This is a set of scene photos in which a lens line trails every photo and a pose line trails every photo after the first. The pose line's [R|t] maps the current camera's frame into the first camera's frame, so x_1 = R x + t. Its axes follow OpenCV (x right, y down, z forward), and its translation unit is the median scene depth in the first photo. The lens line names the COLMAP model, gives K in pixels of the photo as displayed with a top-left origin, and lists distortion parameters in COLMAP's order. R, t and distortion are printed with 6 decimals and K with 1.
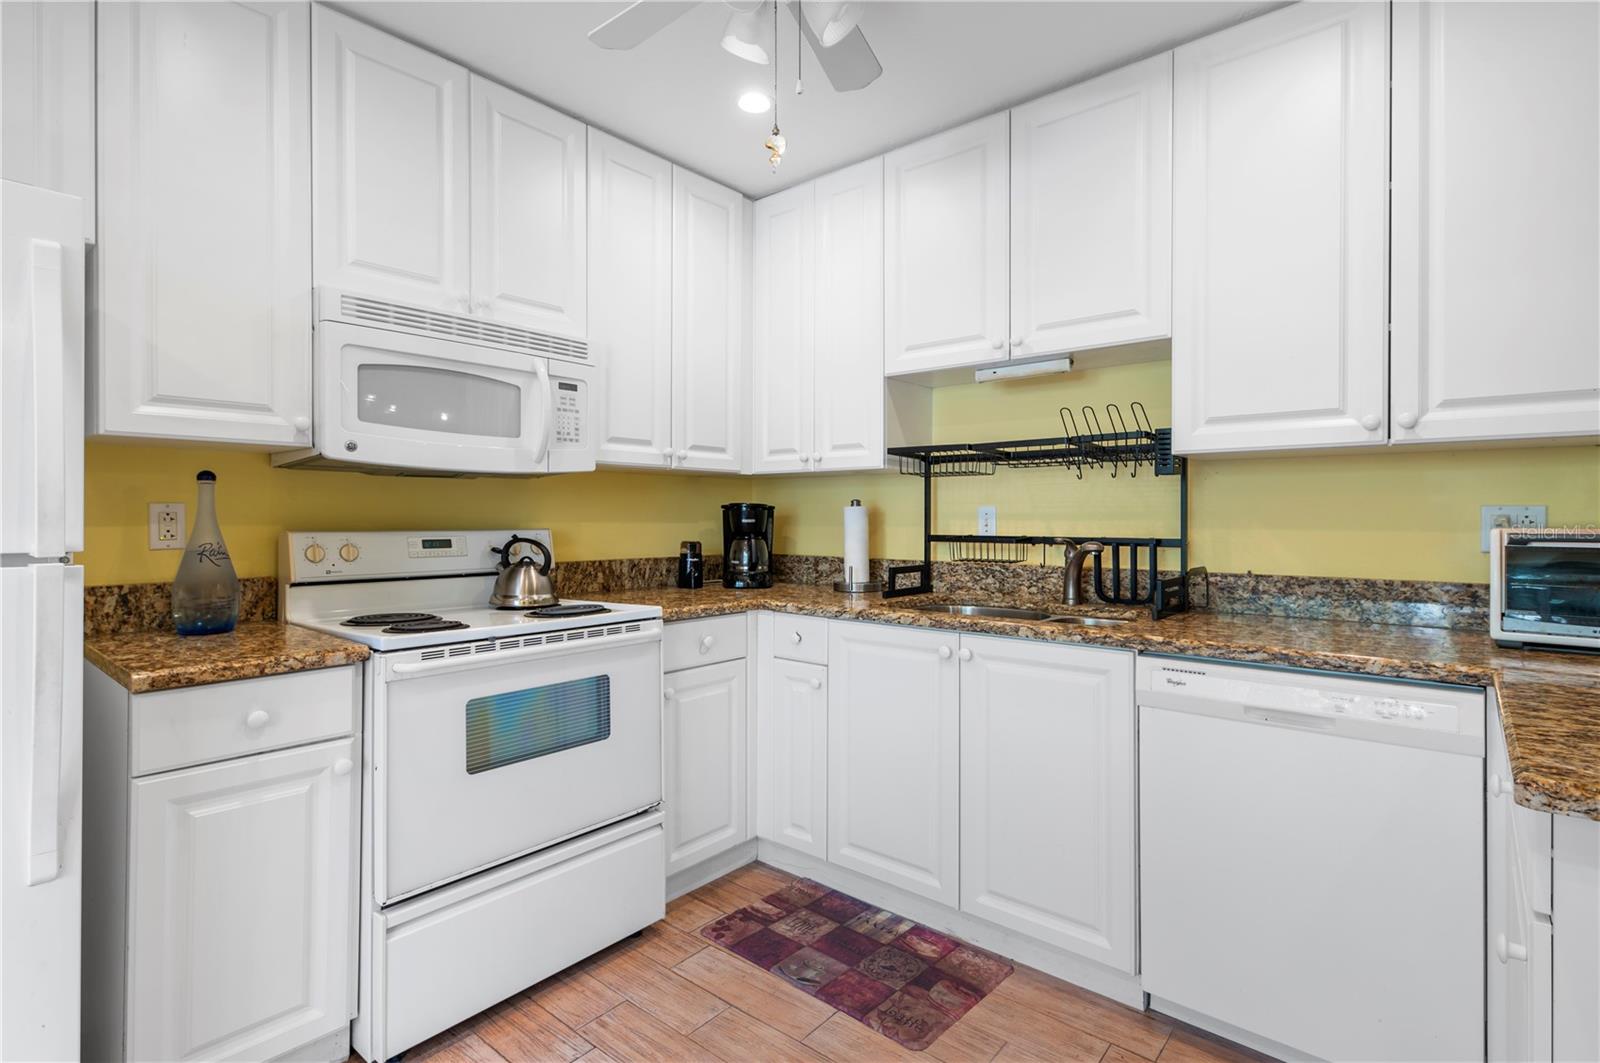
lens RADIAL K [[765.4, 0, 799.0], [0, 765.4, 519.8], [0, 0, 1]] dist [0.000313, 0.000630]
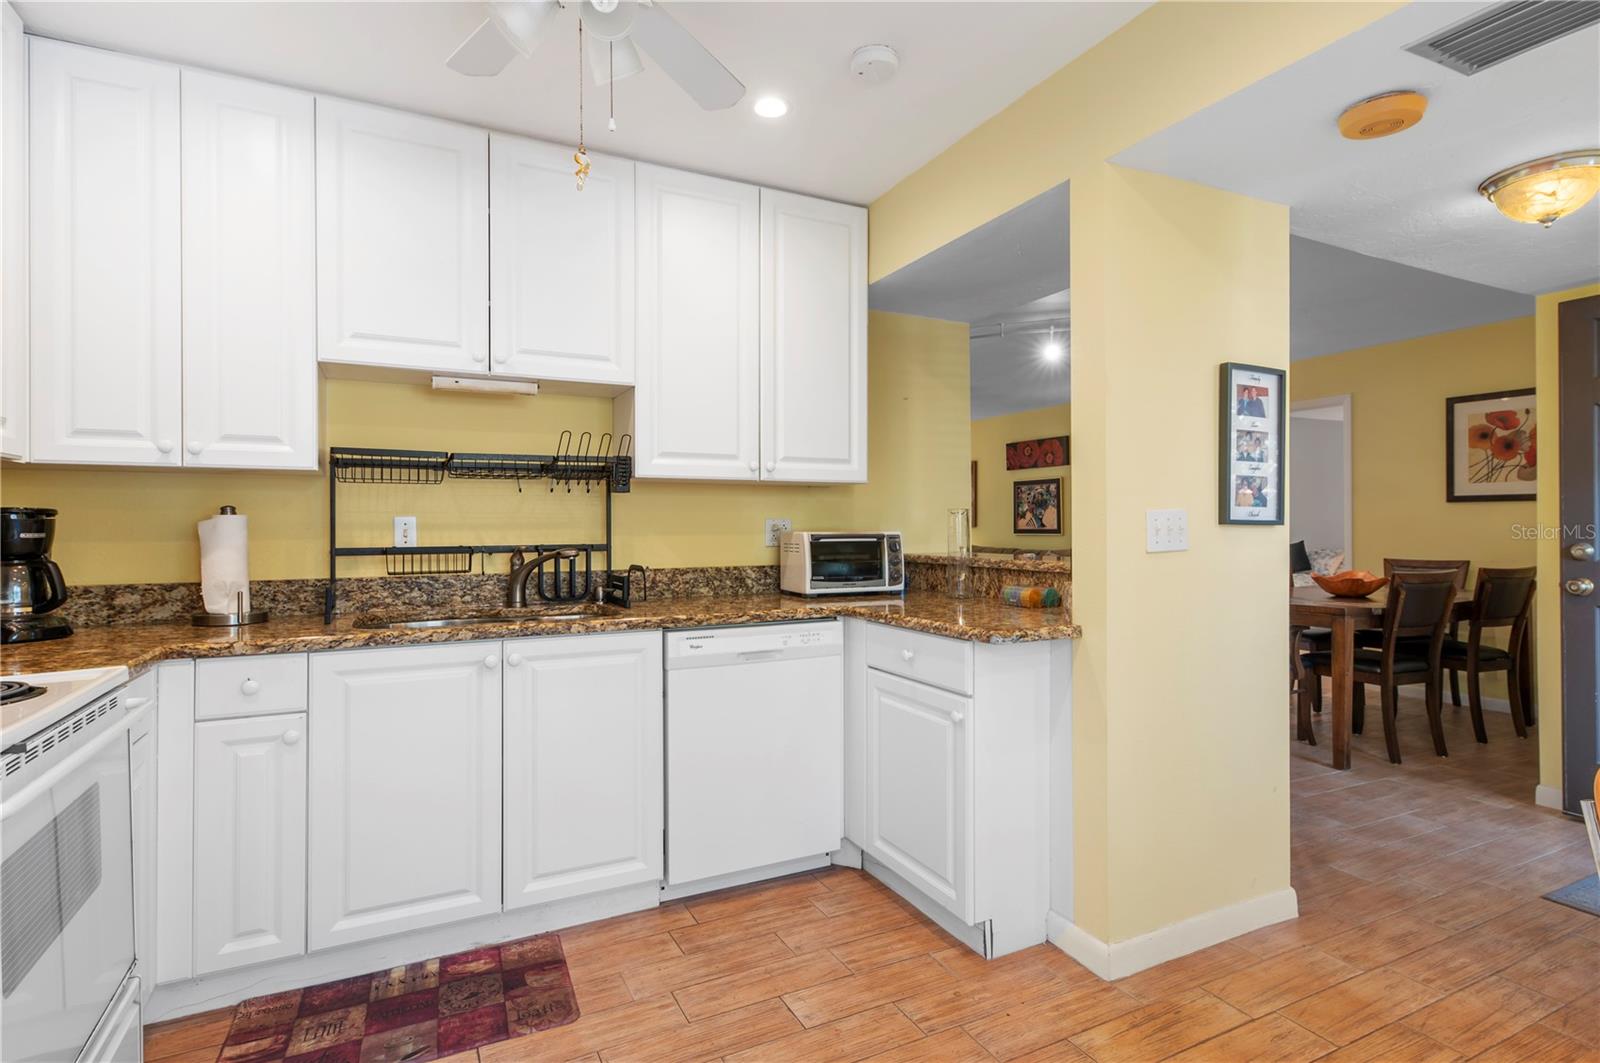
lens RADIAL K [[808.7, 0, 800.0], [0, 808.7, 531.5], [0, 0, 1]] dist [0.000117, -0.000626]
pose [[0.388419, -0.010808, 0.921420, -0.584047], [0.007054, 0.999937, 0.008756, -0.004671], [-0.921456, 0.003098, 0.388470, 0.197596]]
